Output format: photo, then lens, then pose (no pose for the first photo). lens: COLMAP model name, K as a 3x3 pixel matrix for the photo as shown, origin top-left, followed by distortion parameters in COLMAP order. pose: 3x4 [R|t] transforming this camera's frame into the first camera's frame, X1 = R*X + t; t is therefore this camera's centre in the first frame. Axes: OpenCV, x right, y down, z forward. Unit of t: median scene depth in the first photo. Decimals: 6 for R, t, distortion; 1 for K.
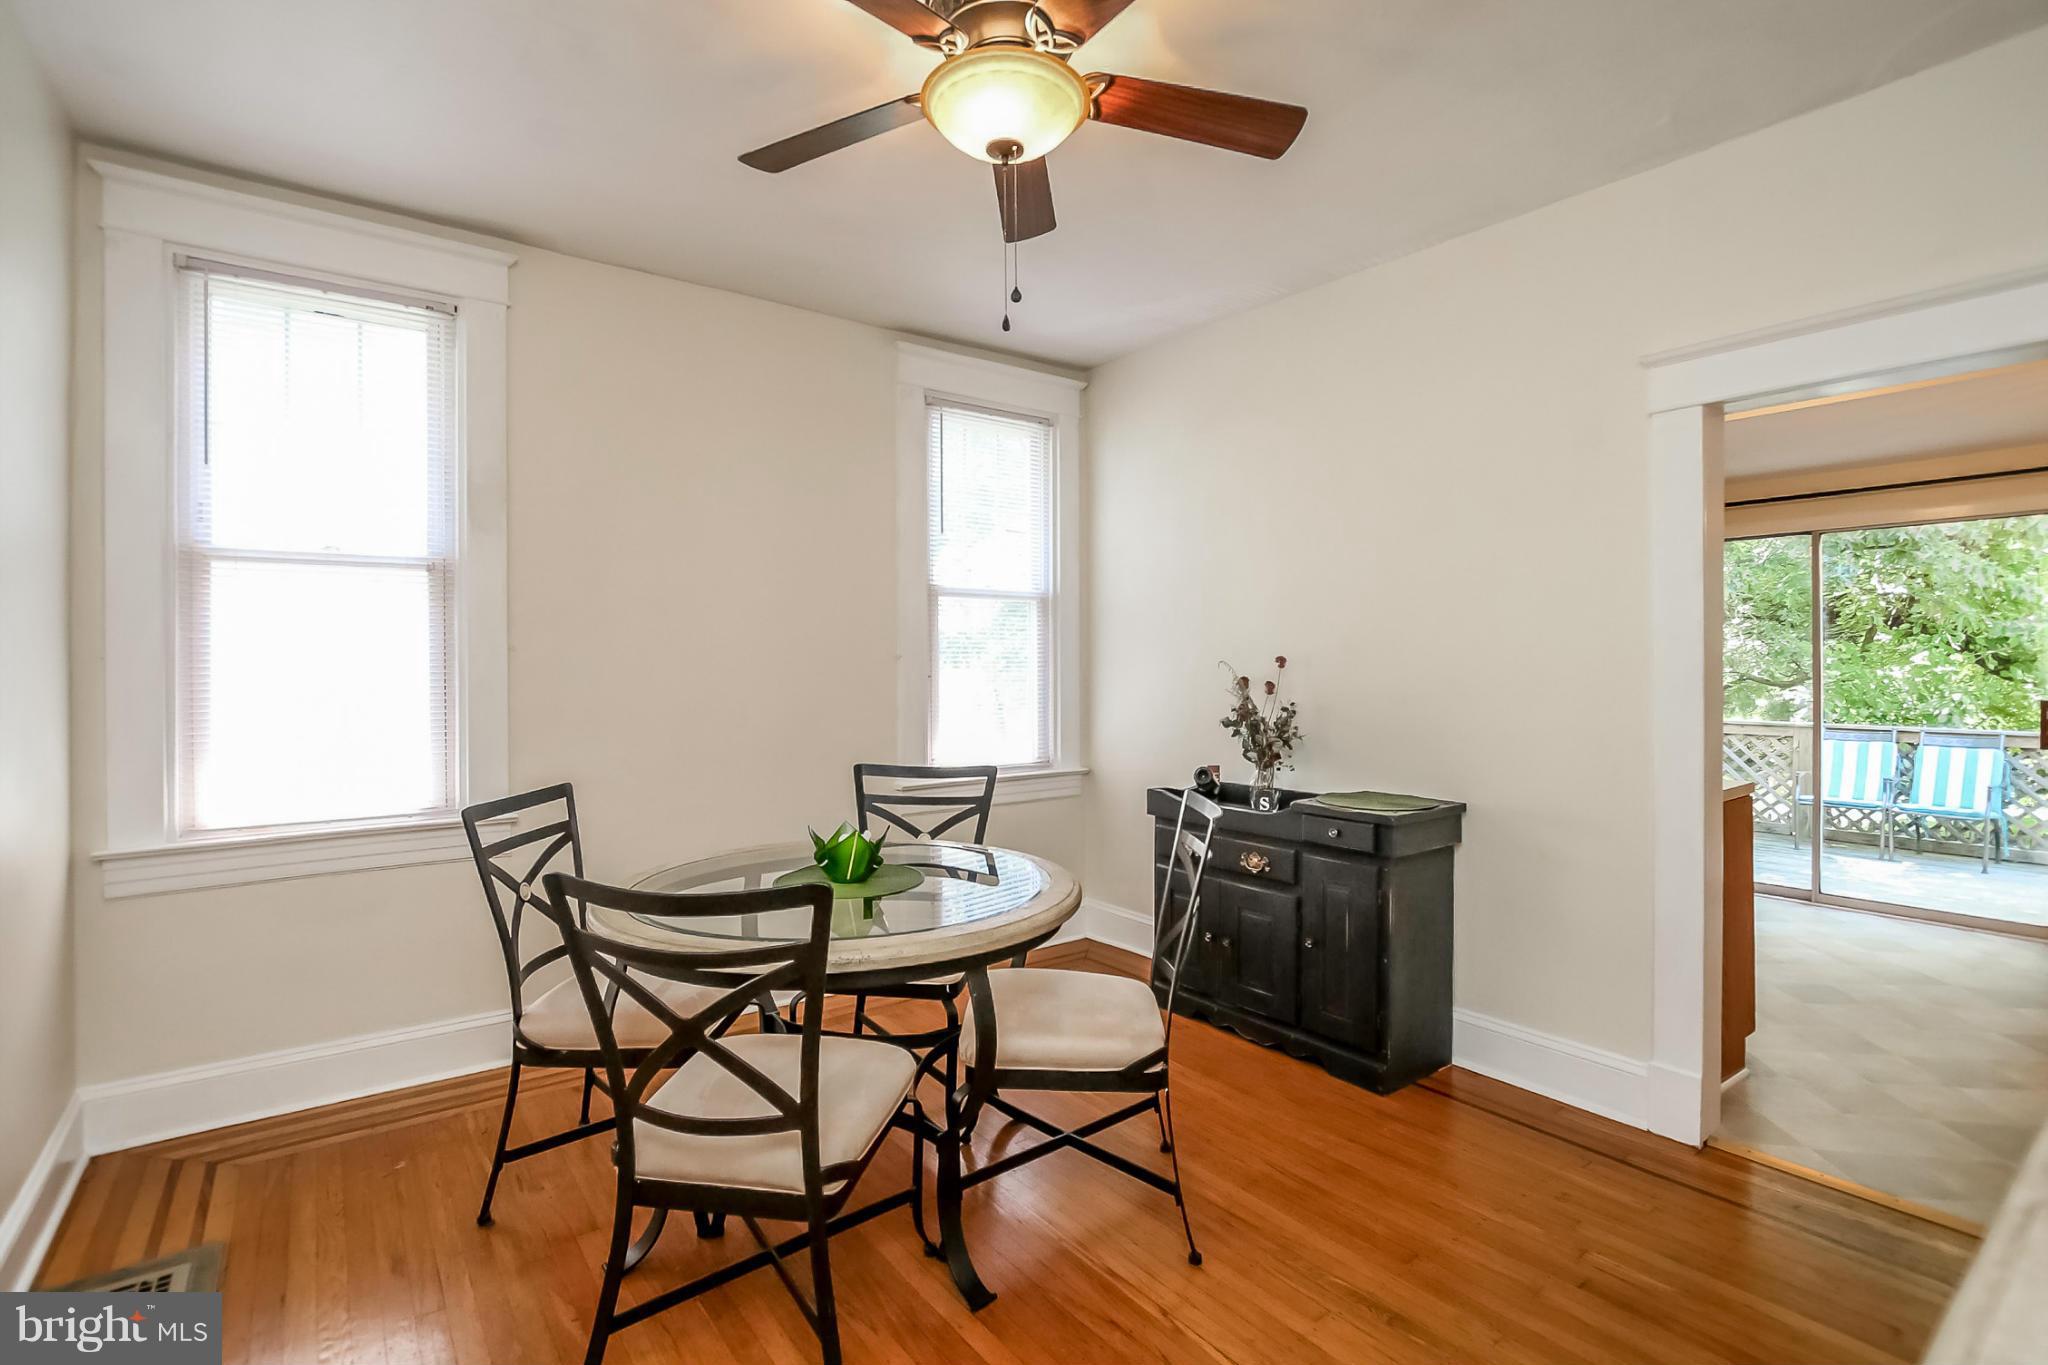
lens RADIAL K [[950.4, 0, 1026.8], [0, 950.4, 665.9], [0, 0, 1]] dist [-0.005915, 0.001652]
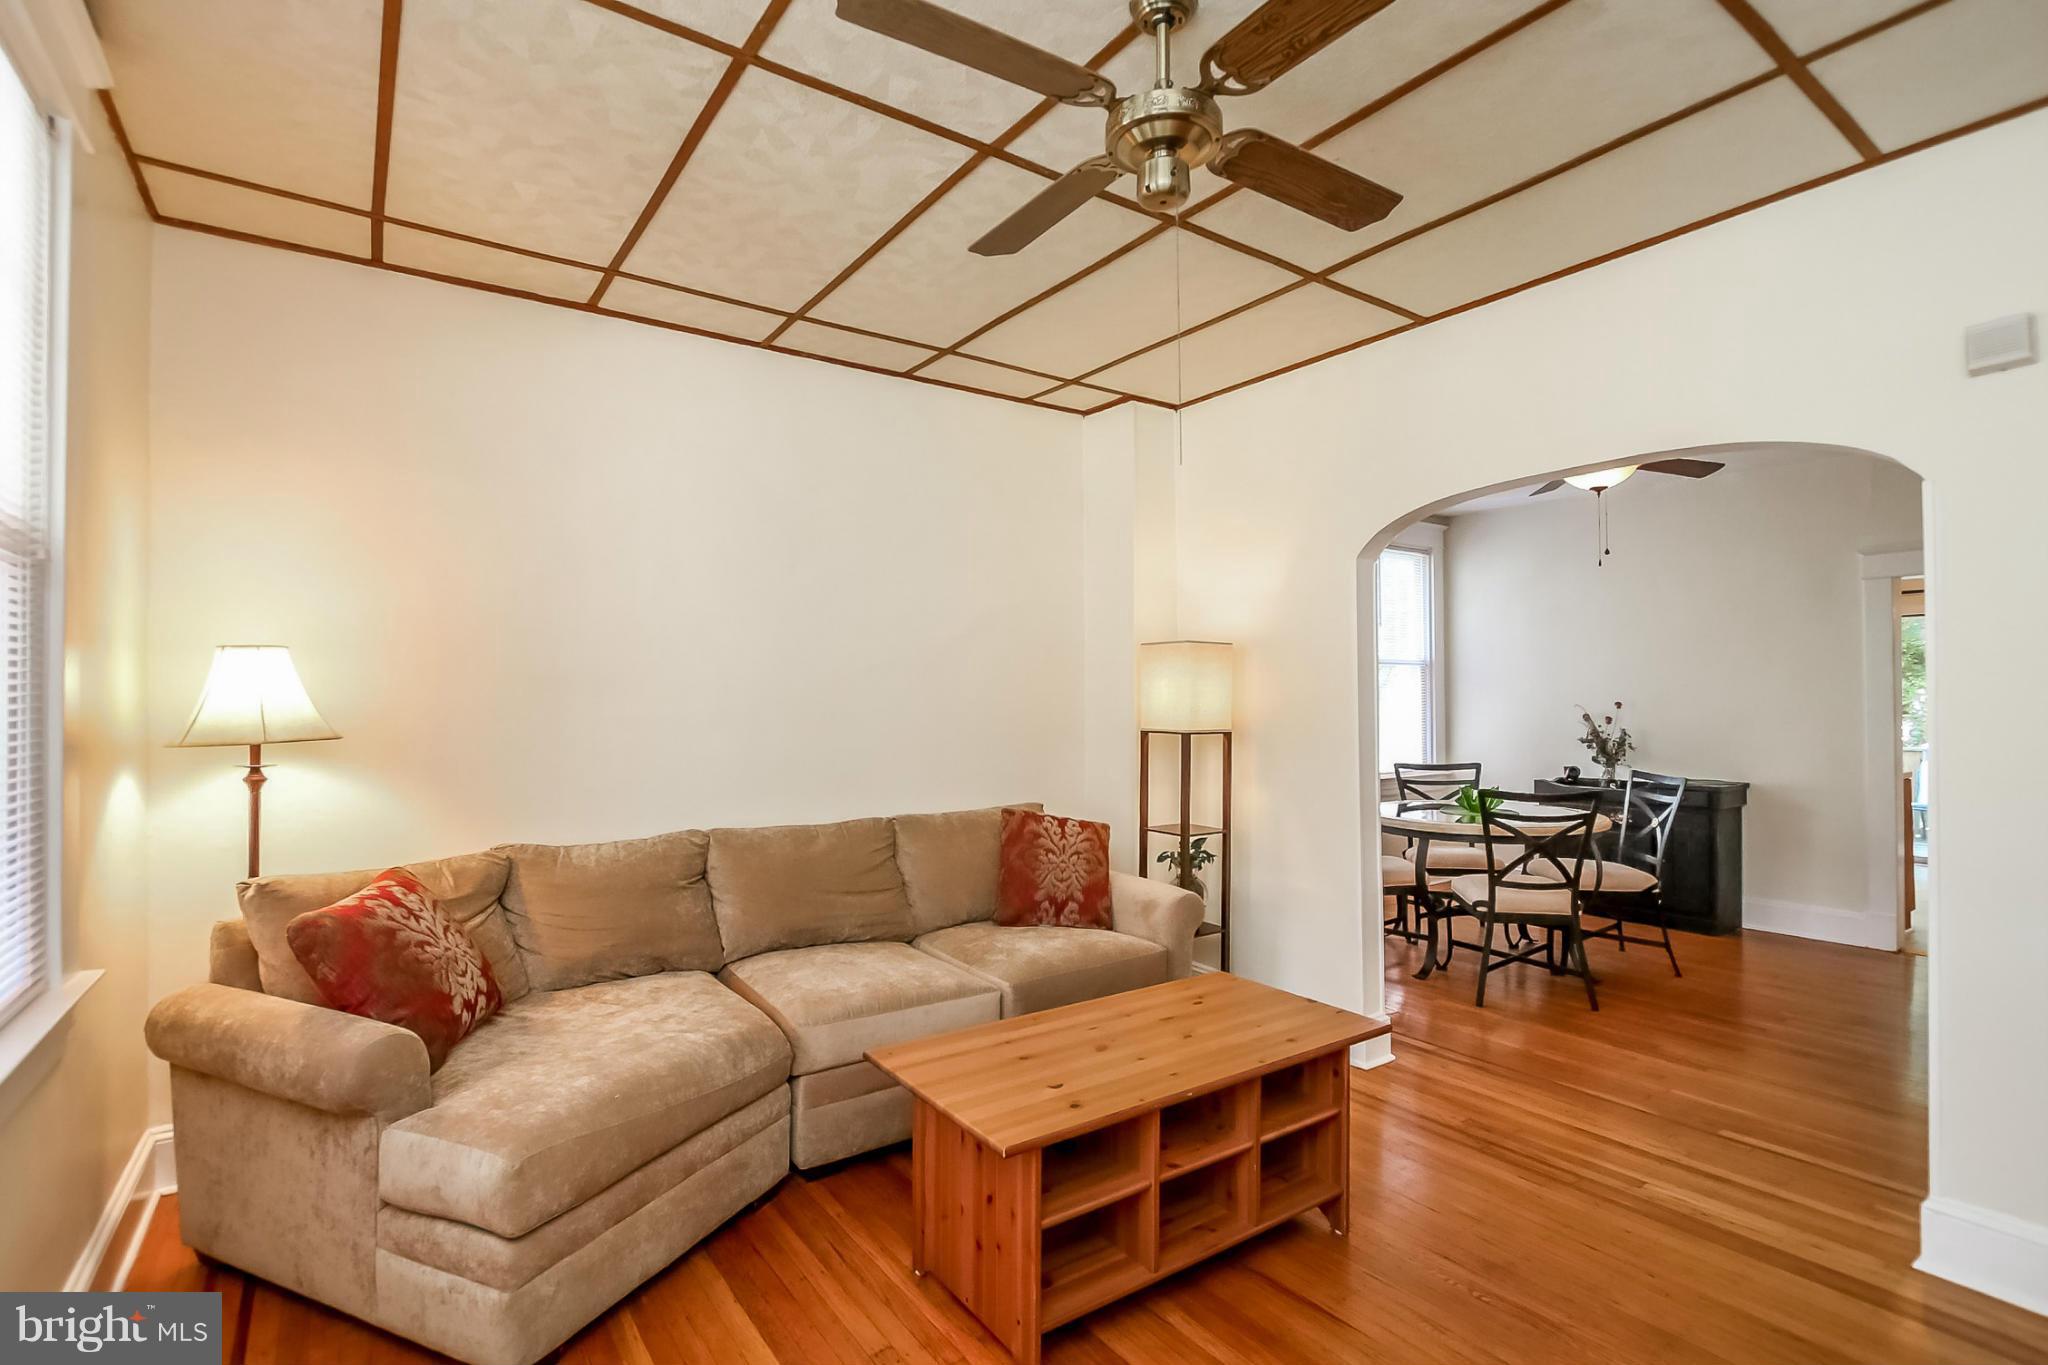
lens RADIAL K [[950.4, 0, 1031.0], [0, 950.4, 689.1], [0, 0, 1]] dist [-0.005915, 0.001652]
pose [[0.999506, -0.002289, -0.031341, -0.818067], [0.001904, 0.999923, -0.012296, -0.015684], [0.031367, 0.012230, 0.999433, -0.828979]]
